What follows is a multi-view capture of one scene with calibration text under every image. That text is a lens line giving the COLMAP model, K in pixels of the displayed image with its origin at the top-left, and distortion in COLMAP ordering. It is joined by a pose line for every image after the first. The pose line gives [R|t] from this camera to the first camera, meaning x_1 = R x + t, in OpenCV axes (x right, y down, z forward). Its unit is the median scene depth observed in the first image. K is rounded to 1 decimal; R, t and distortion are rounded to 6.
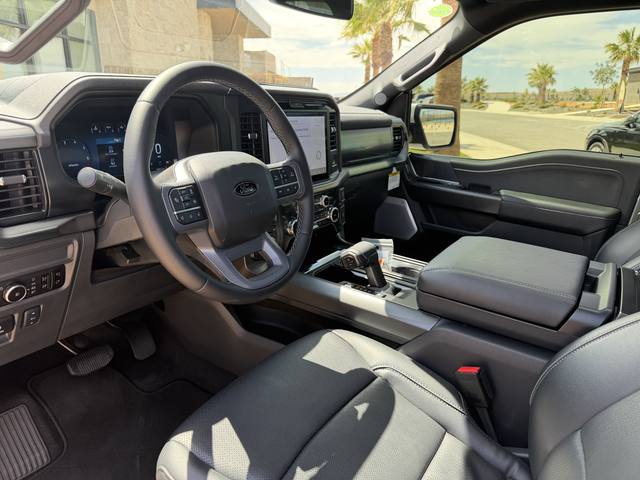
lens RADIAL K [[460.8, 0, 320.0], [0, 460.8, 240.0], [0, 0, 1]] dist [0.004227, -0.007132]
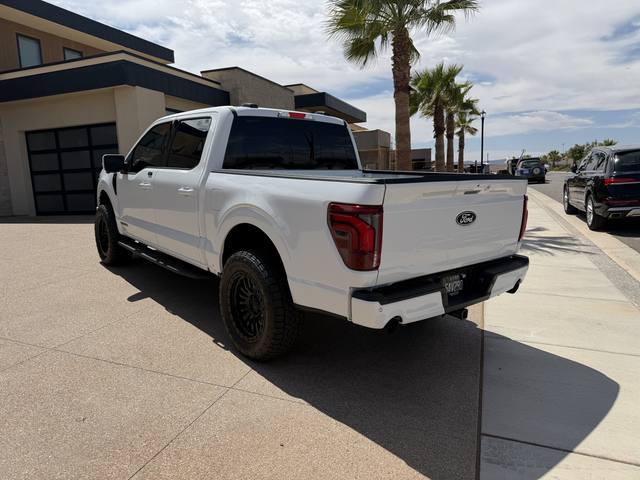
lens RADIAL K [[460.4, 0, 320.0], [0, 460.4, 240.0], [0, 0, 1]] dist [0.012121, 0.002278]
pose [[0.954636, 0.009338, -0.297630, 0.108170], [-0.053618, 0.988562, -0.140961, 0.052626], [0.292910, 0.150525, 0.944217, -0.139390]]
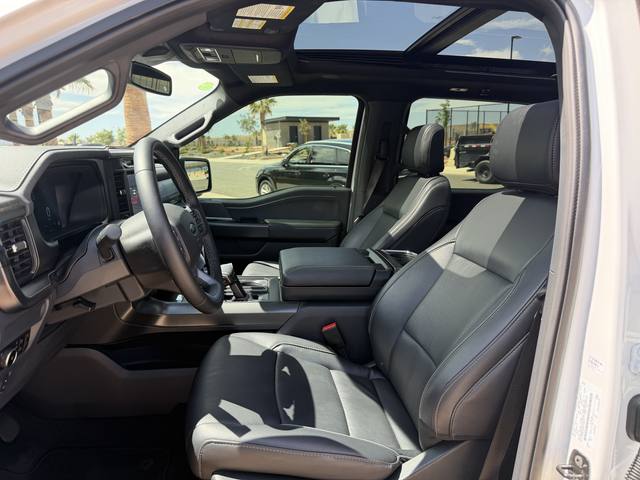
lens RADIAL K [[460.8, 0, 320.0], [0, 460.8, 240.0], [0, 0, 1]] dist [0.004227, -0.007132]
pose [[0.774578, -0.150506, 0.614310, -0.018532], [0.208986, 0.977624, -0.023990, 0.000800], [-0.596954, 0.146964, 0.788700, -0.007194]]
